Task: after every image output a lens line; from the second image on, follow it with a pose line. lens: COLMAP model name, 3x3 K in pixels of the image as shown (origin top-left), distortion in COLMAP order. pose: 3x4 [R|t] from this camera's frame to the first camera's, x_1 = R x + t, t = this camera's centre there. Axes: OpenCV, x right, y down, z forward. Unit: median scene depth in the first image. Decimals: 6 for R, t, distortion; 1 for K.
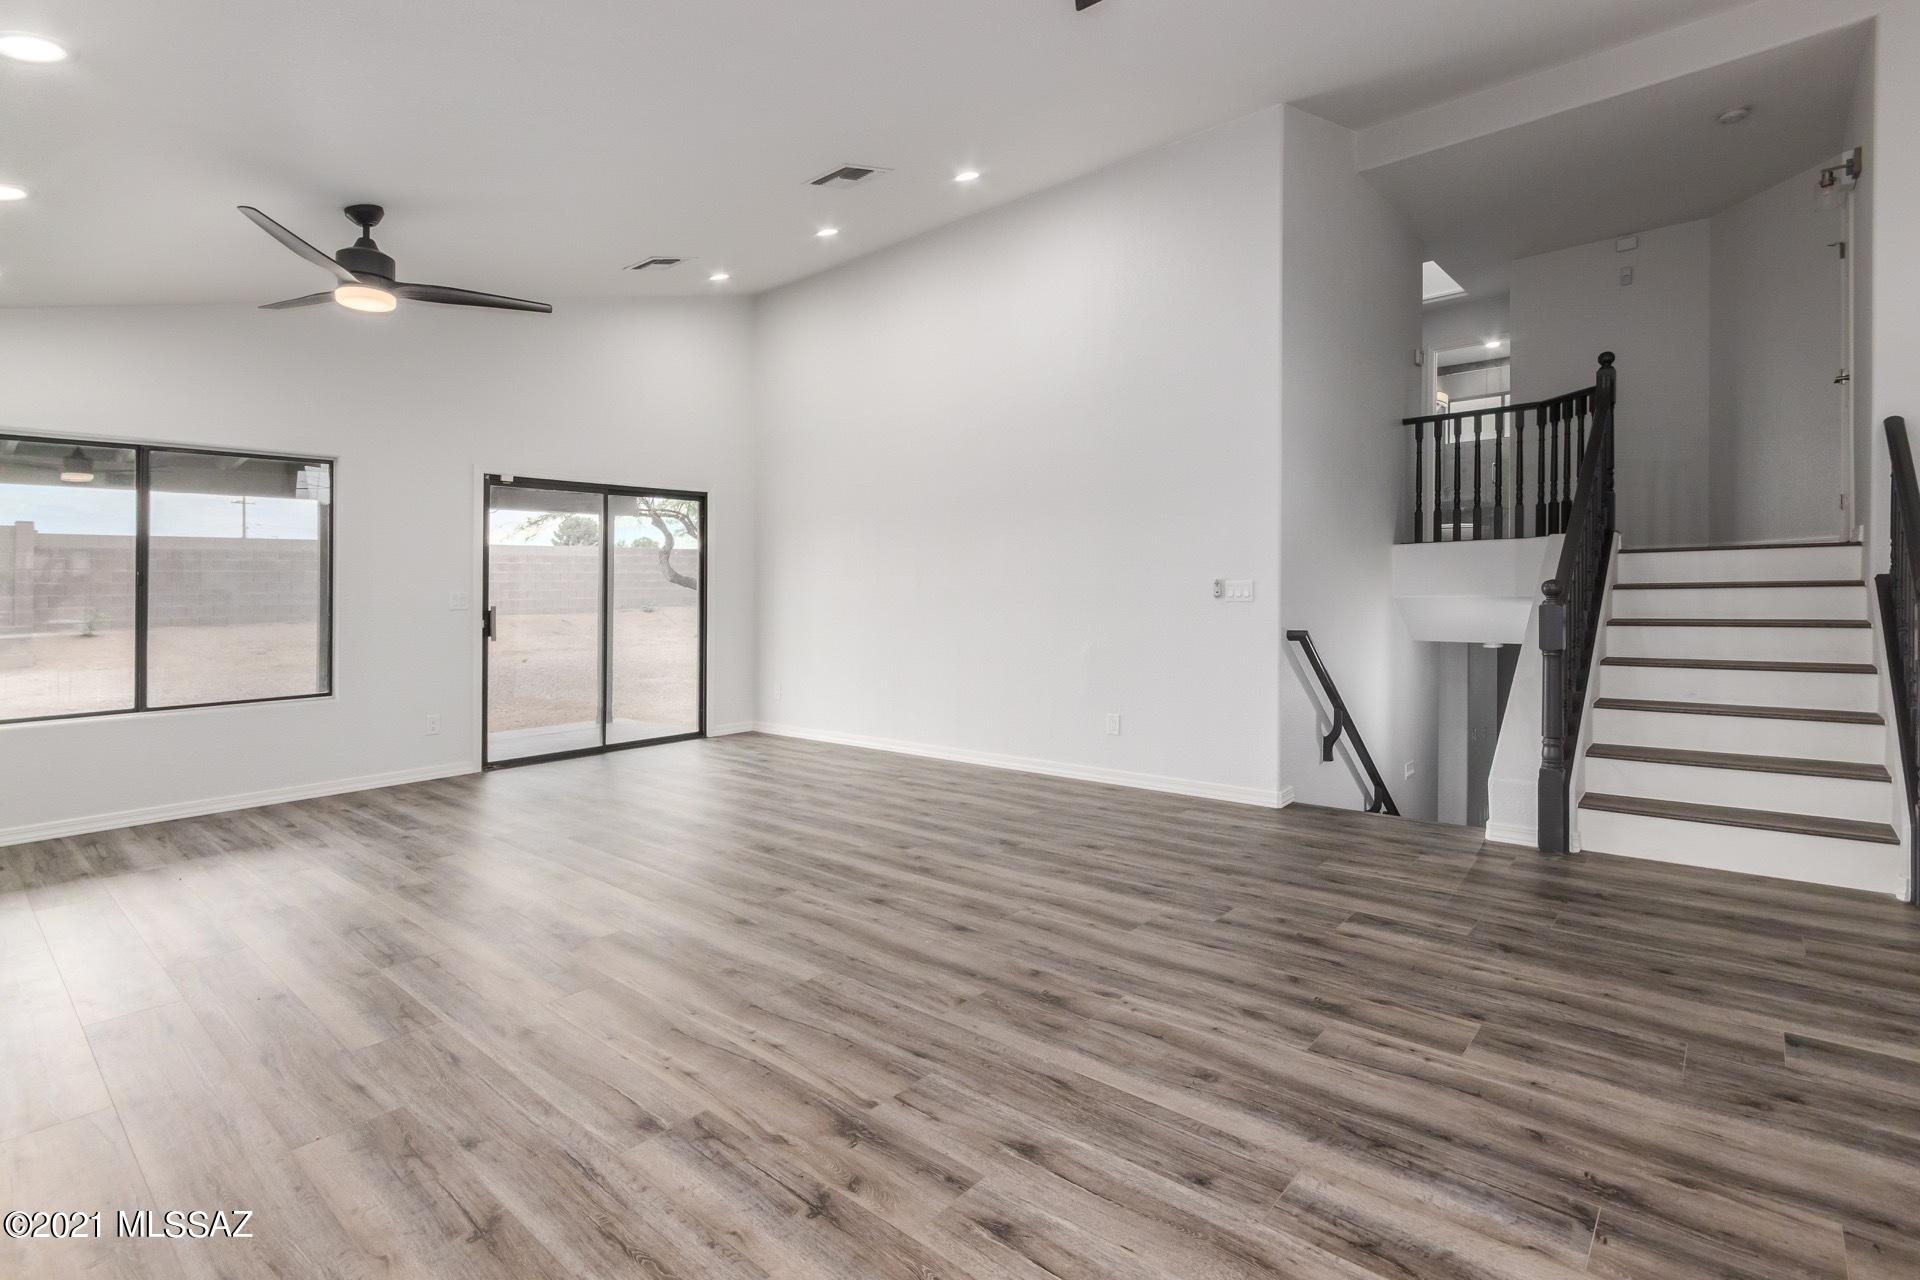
lens RADIAL K [[900.5, 0, 947.0], [0, 900.5, 584.6], [0, 0, 1]] dist [0.005117, -0.000139]
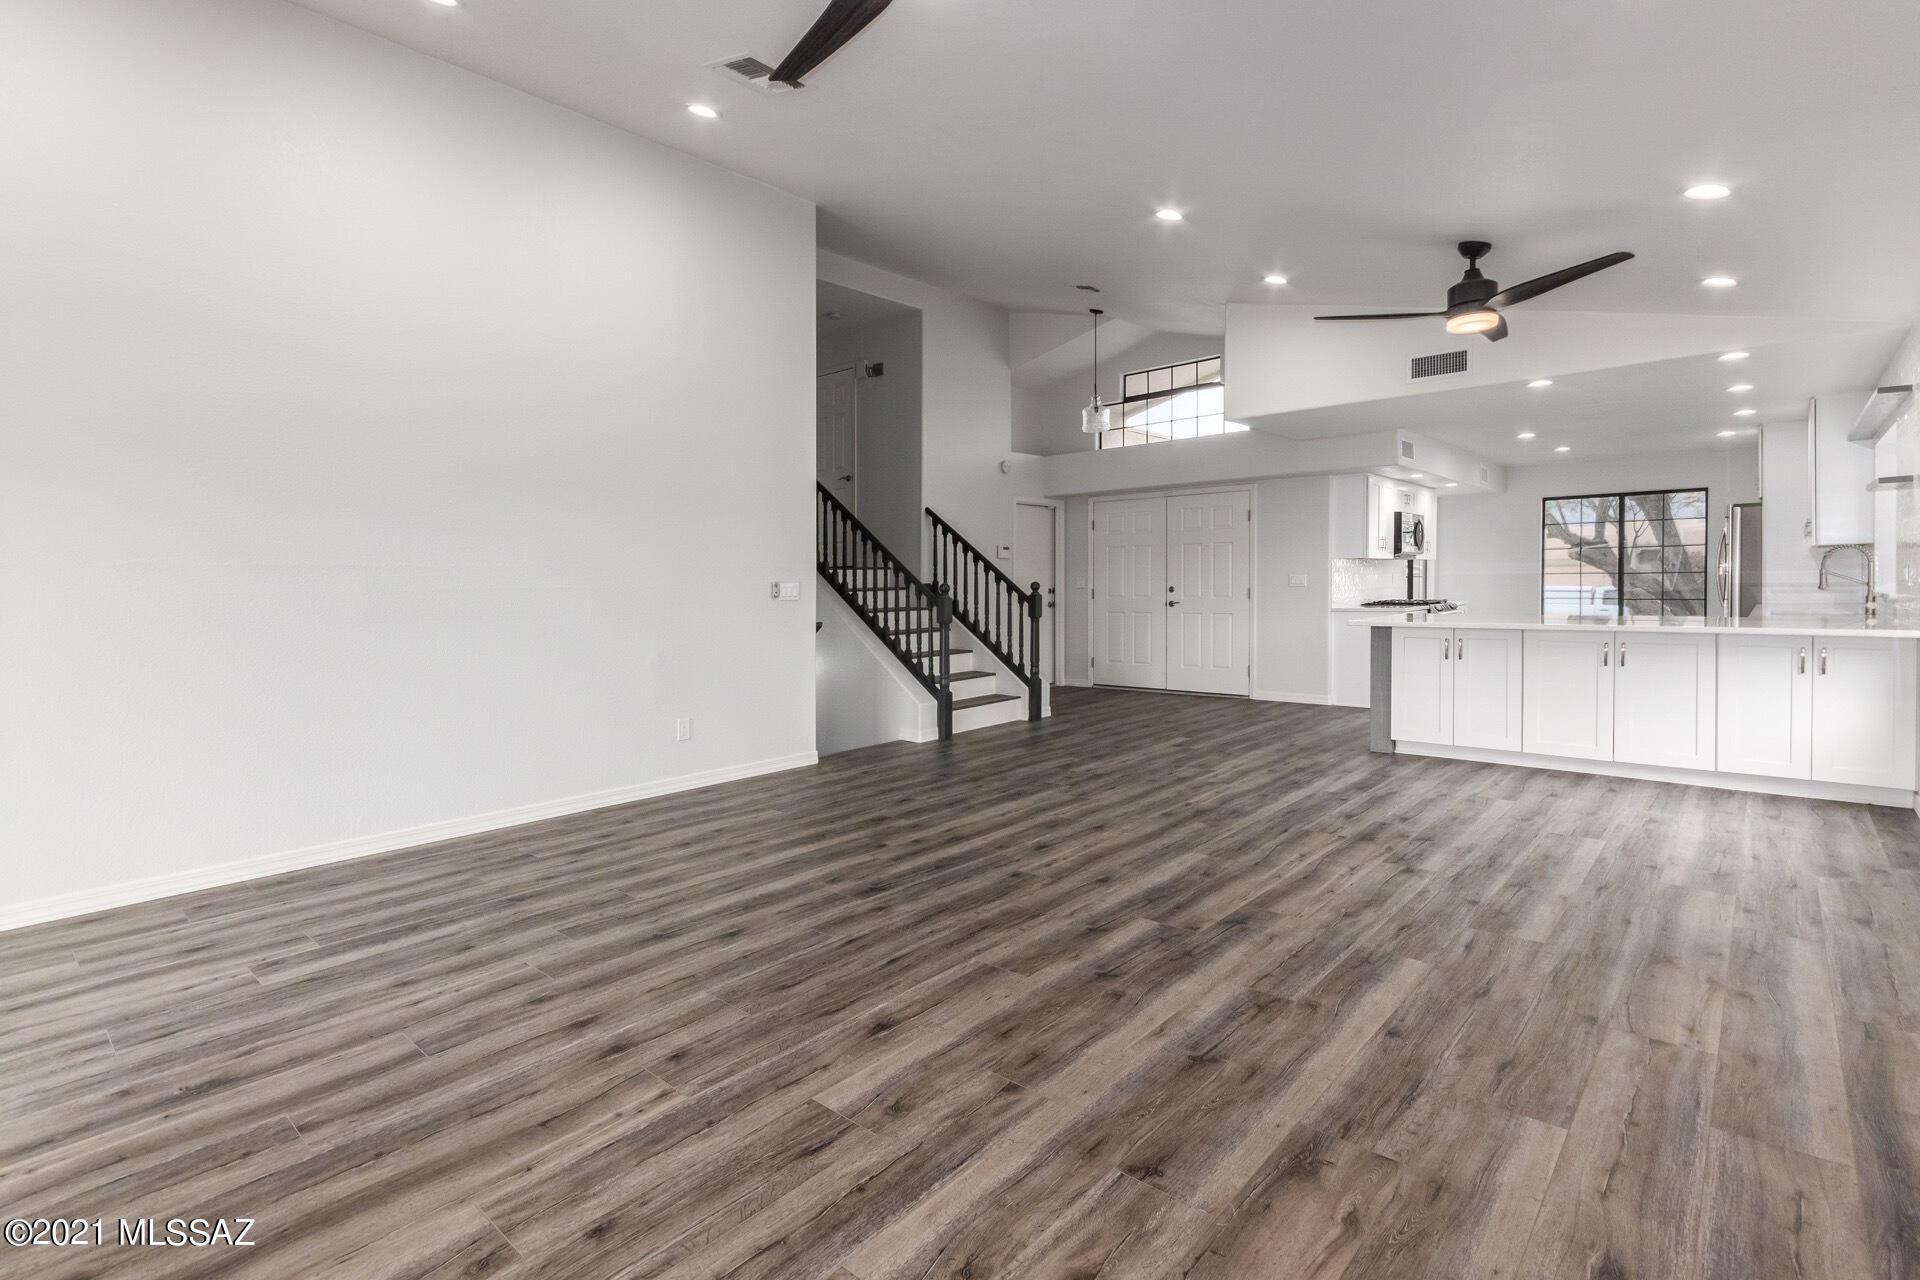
lens RADIAL K [[900.5, 0, 958.9], [0, 900.5, 628.1], [0, 0, 1]] dist [0.005117, -0.000139]
pose [[0.016421, -0.033979, 0.999288, -1.183579], [0.012589, 0.999350, 0.033774, 0.023901], [-0.999786, 0.012025, 0.016838, 1.034981]]
